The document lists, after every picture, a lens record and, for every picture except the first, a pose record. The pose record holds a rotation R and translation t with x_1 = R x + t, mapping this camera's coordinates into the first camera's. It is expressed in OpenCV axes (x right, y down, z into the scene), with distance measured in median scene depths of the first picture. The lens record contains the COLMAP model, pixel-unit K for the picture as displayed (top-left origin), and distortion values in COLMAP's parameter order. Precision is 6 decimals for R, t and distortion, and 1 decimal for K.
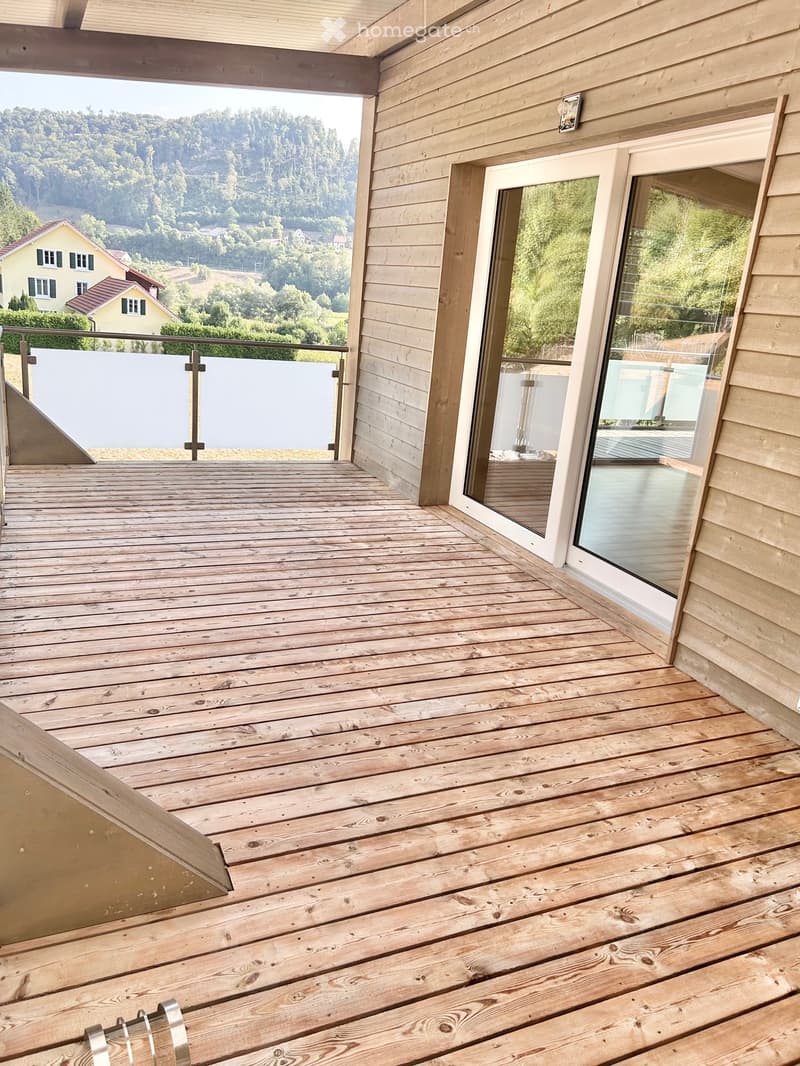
lens RADIAL K [[800.8, 0, 398.9], [0, 800.8, 526.9], [0, 0, 1]] dist [0.039232, -0.045885]
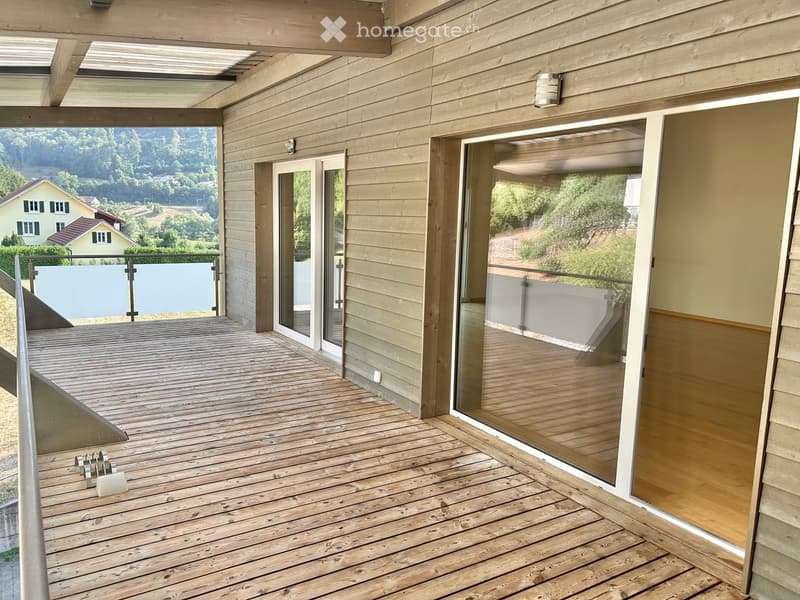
lens RADIAL K [[600.9, 0, 400.0], [0, 600.9, 300.0], [0, 0, 1]] dist [0.039232, -0.045885]
pose [[0.987101, -0.082454, 0.137236, 0.034715], [0.100384, 0.986509, -0.129321, 0.023568], [-0.124721, 0.141429, 0.982060, -0.091900]]
